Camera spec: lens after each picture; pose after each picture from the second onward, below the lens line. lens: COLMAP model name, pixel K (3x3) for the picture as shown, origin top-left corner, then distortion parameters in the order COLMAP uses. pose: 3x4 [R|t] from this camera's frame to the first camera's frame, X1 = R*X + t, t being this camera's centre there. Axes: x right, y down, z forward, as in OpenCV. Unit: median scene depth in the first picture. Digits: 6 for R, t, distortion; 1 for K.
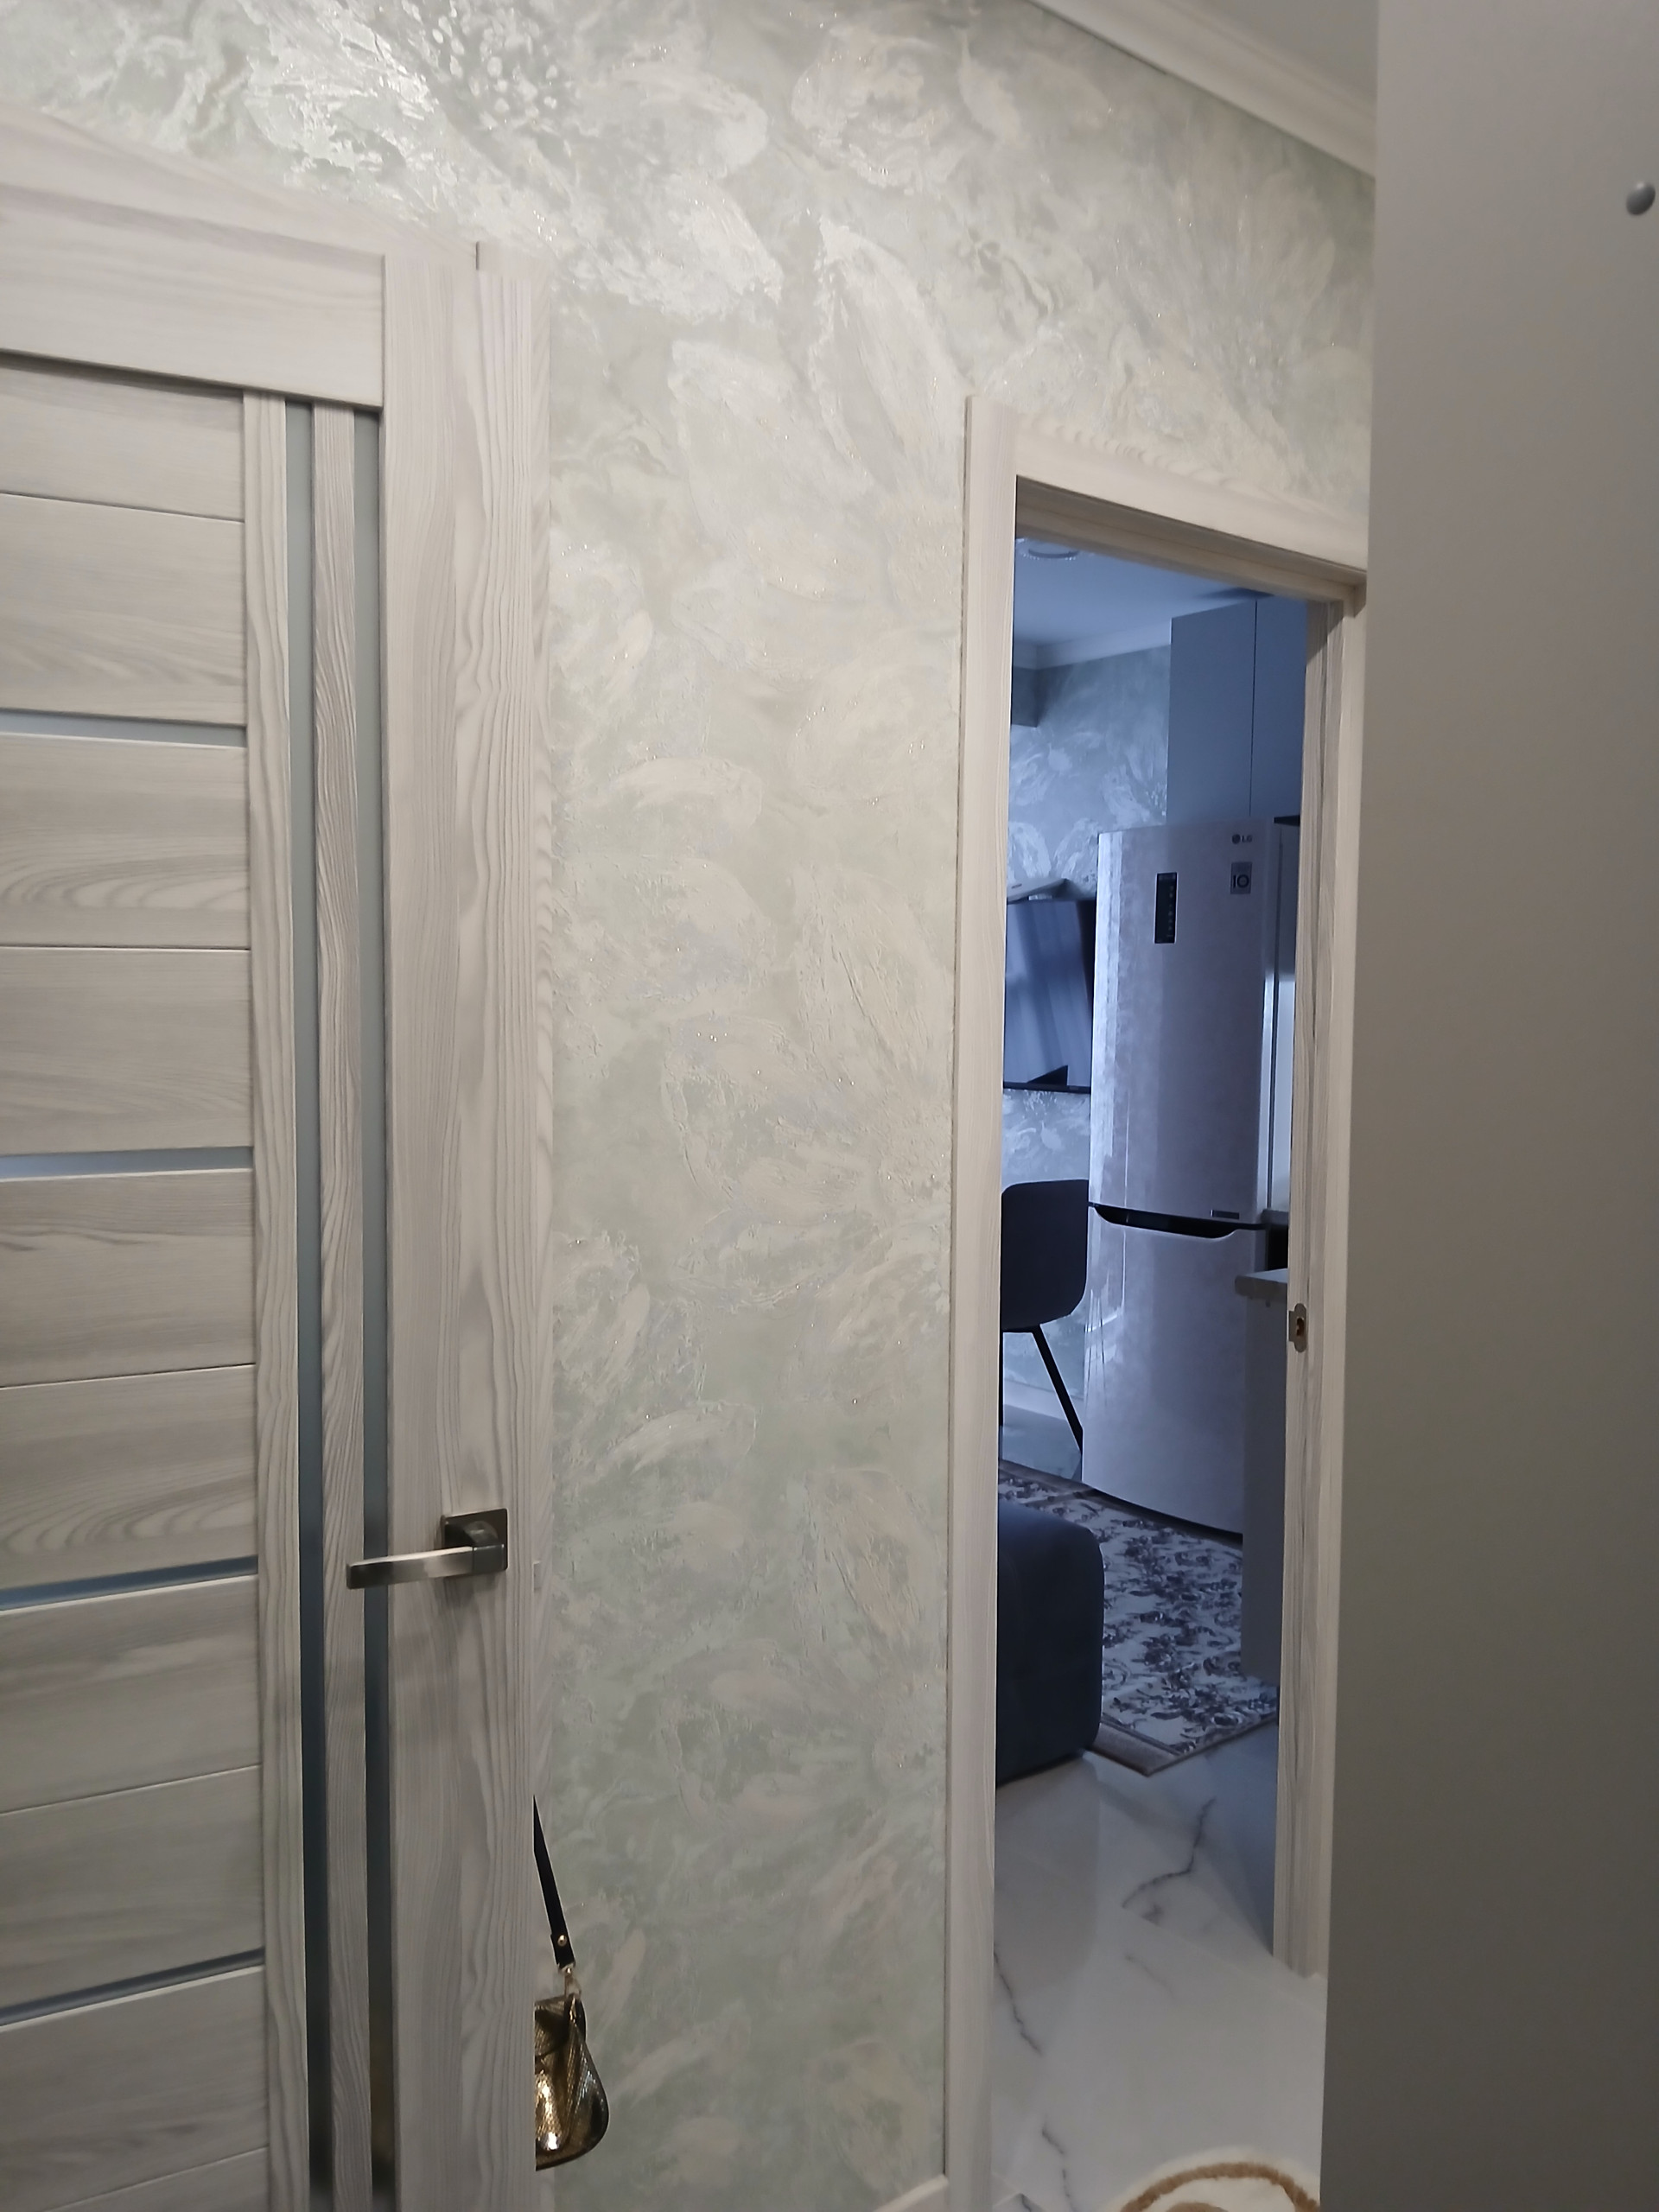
lens RADIAL K [[1721.5, 0, 829.5], [0, 1721.5, 1106.0], [0, 0, 1]] dist [-0.000705, -0.033513]
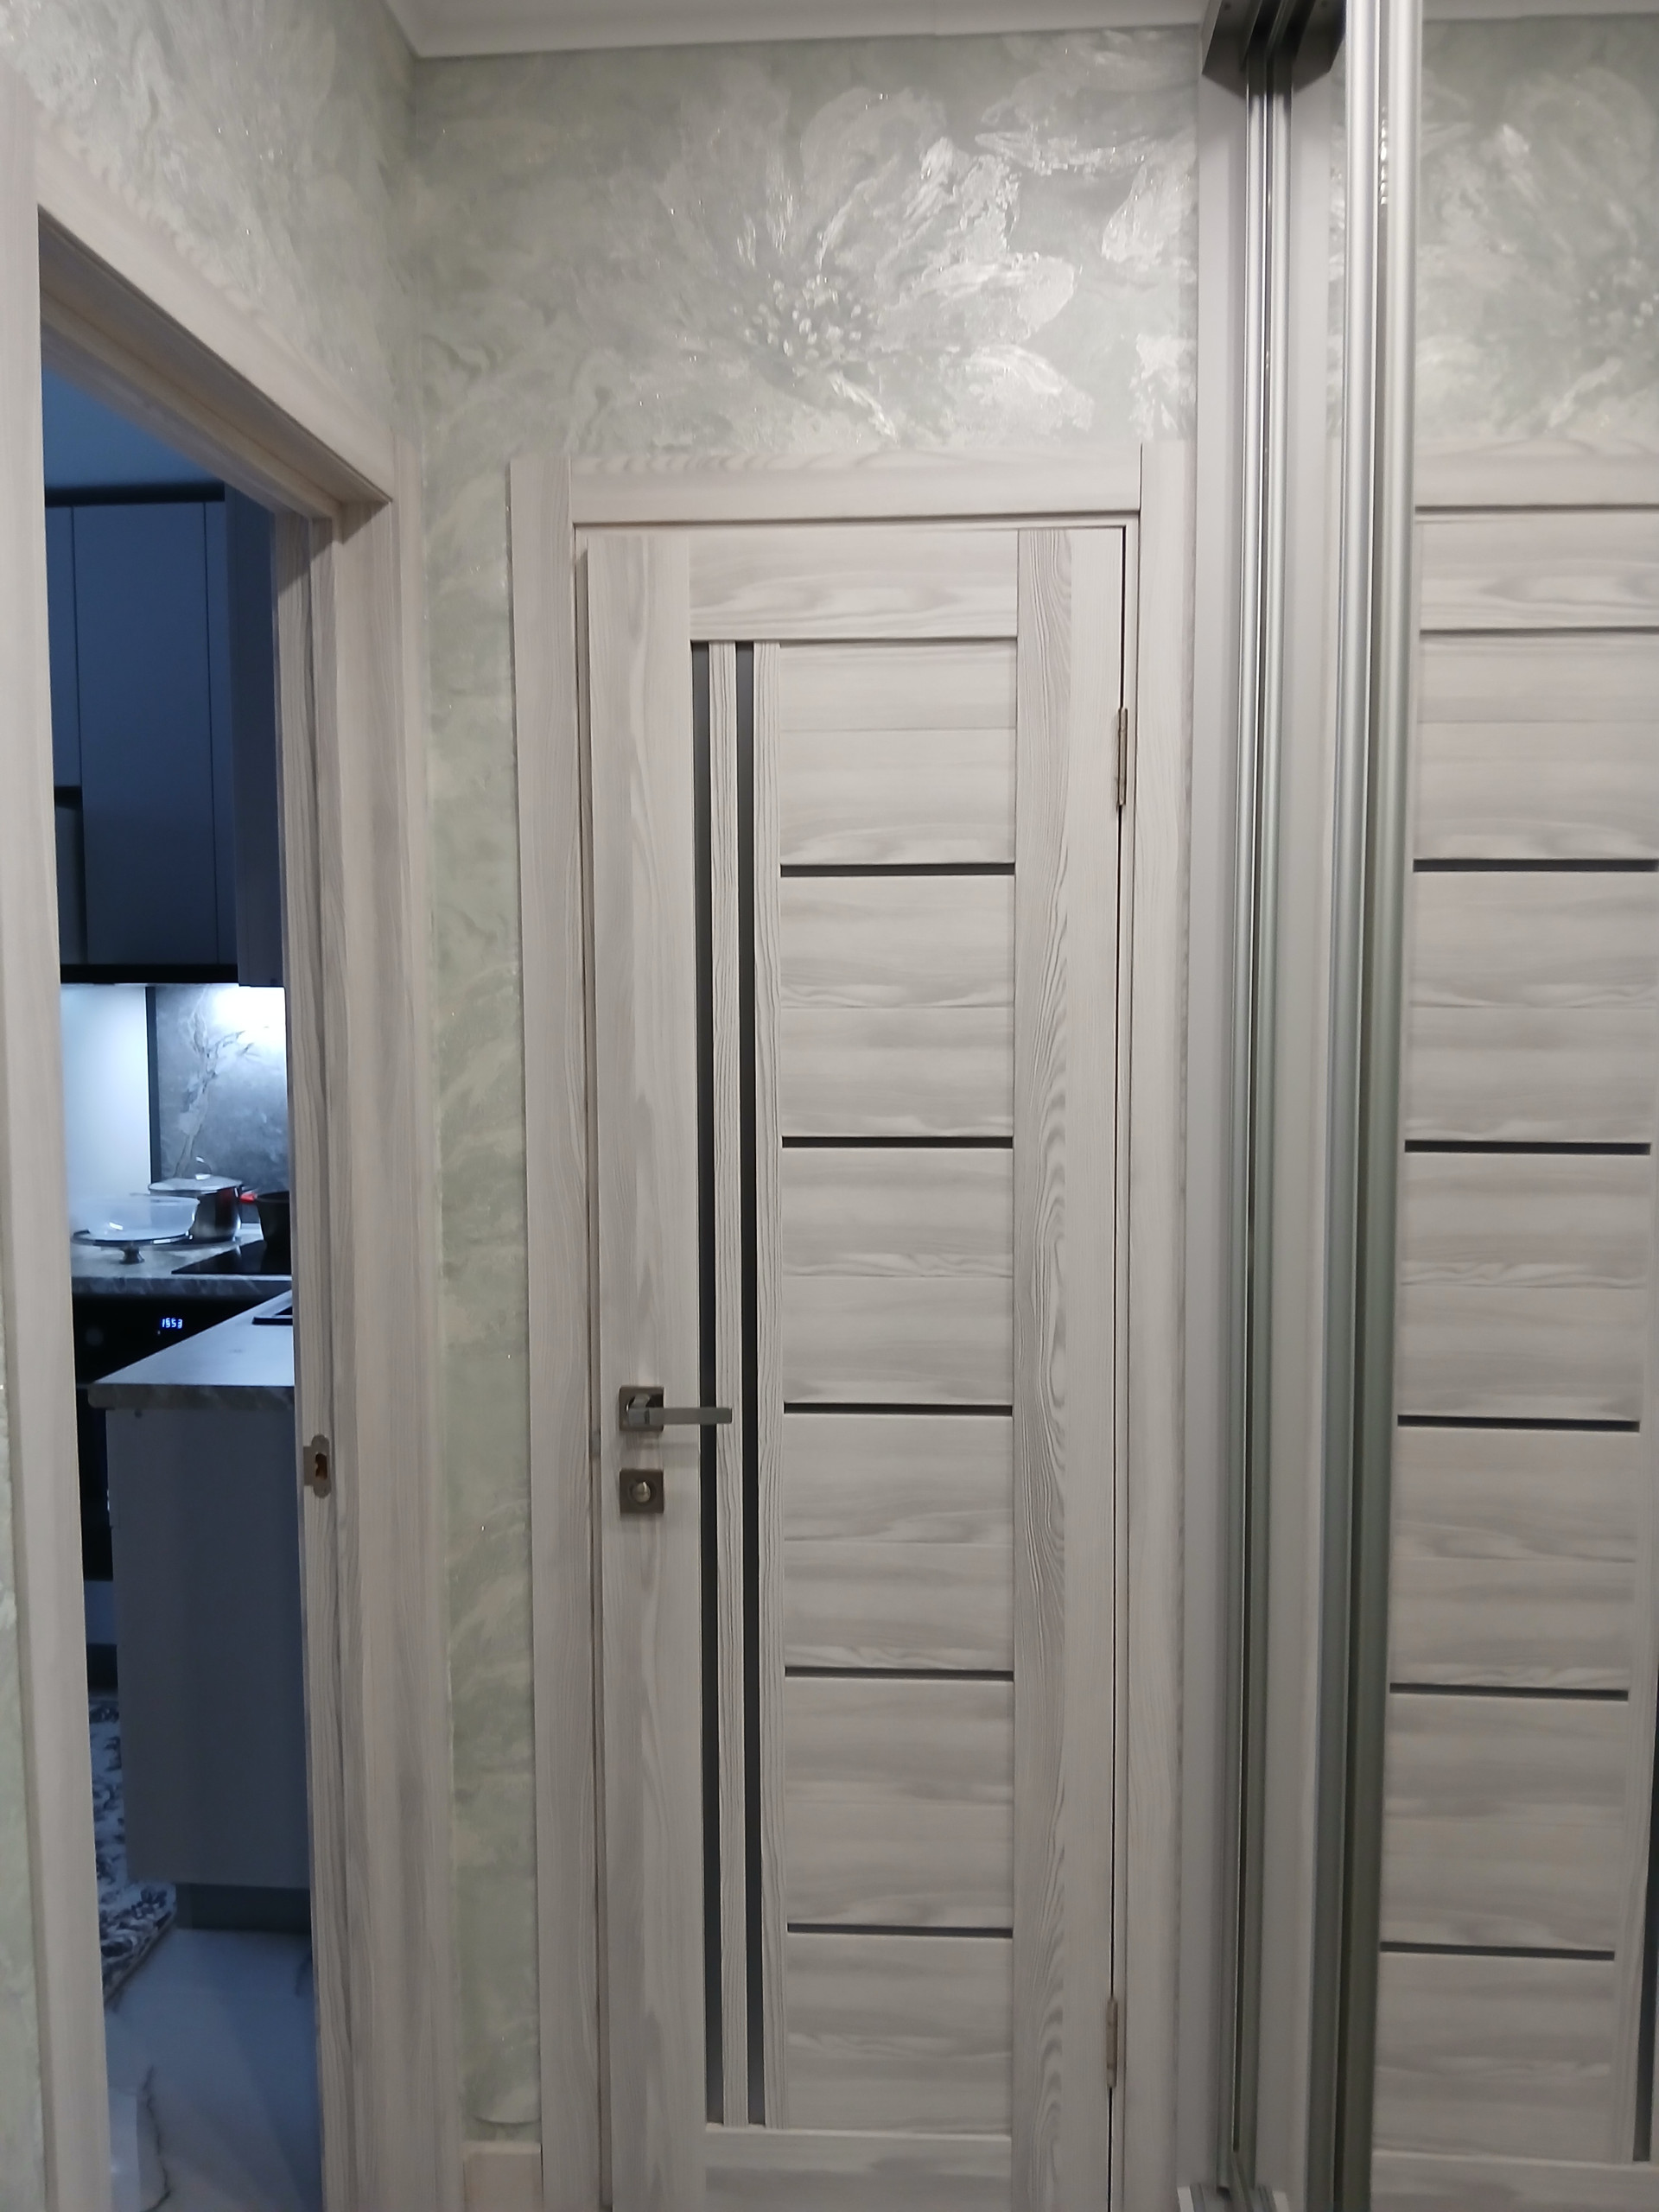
lens RADIAL K [[1721.5, 0, 829.5], [0, 1721.5, 1106.0], [0, 0, 1]] dist [-0.000705, -0.033513]
pose [[0.686140, -0.062247, 0.724802, -0.120604], [0.052845, 0.997965, 0.035681, -0.048341], [-0.725548, 0.013821, 0.688033, 0.316063]]
